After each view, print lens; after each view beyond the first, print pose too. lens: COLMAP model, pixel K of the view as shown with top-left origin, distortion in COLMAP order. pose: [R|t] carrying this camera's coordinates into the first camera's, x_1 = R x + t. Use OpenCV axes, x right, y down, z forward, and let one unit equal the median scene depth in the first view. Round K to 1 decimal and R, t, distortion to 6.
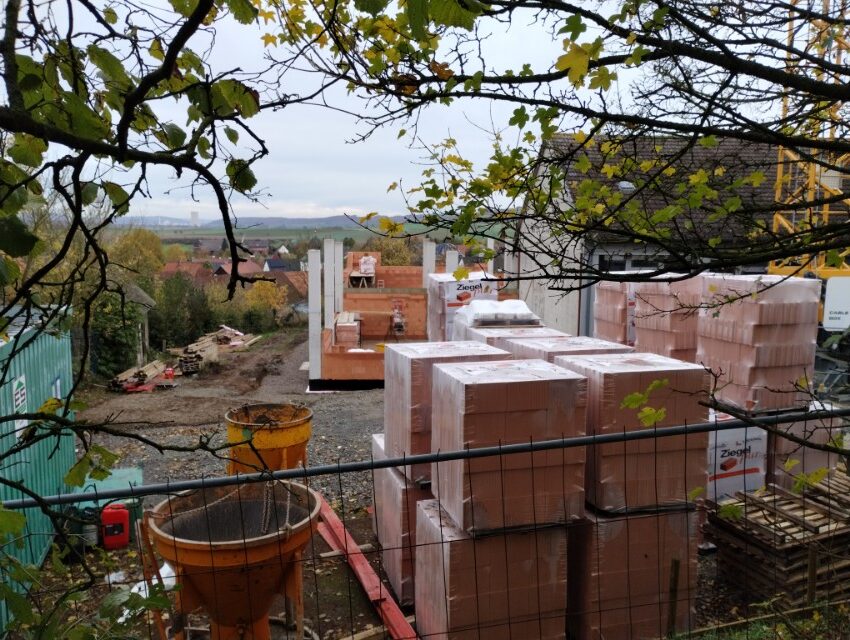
lens RADIAL K [[686.0, 0, 425.0], [0, 686.0, 320.0], [0, 0, 1]] dist [0.067342, -0.093787]
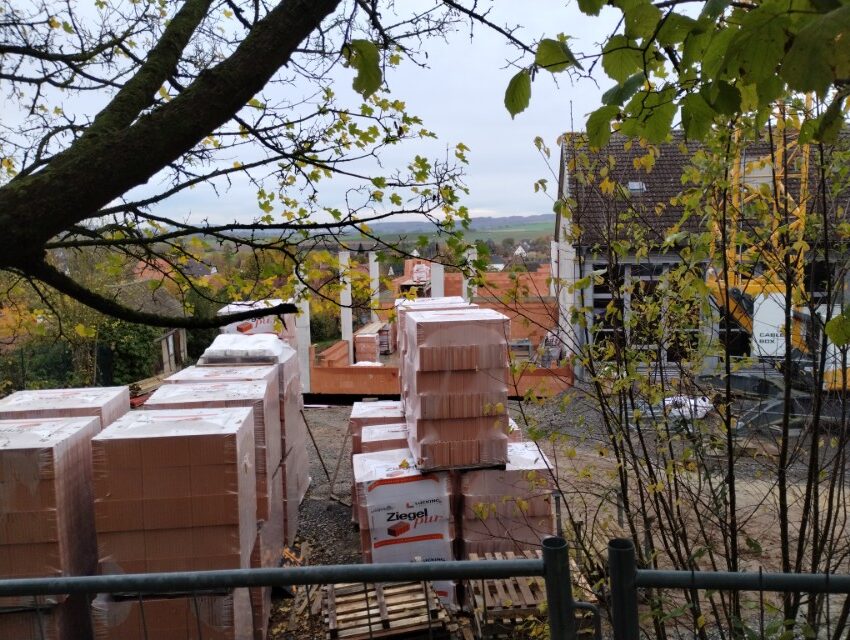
lens RADIAL K [[686.0, 0, 425.0], [0, 686.0, 320.0], [0, 0, 1]] dist [0.067342, -0.093787]
pose [[0.986582, -0.004138, -0.163216, 0.615796], [0.003391, 0.999982, -0.004851, -0.052985], [0.163233, 0.004232, 0.986578, 0.140530]]
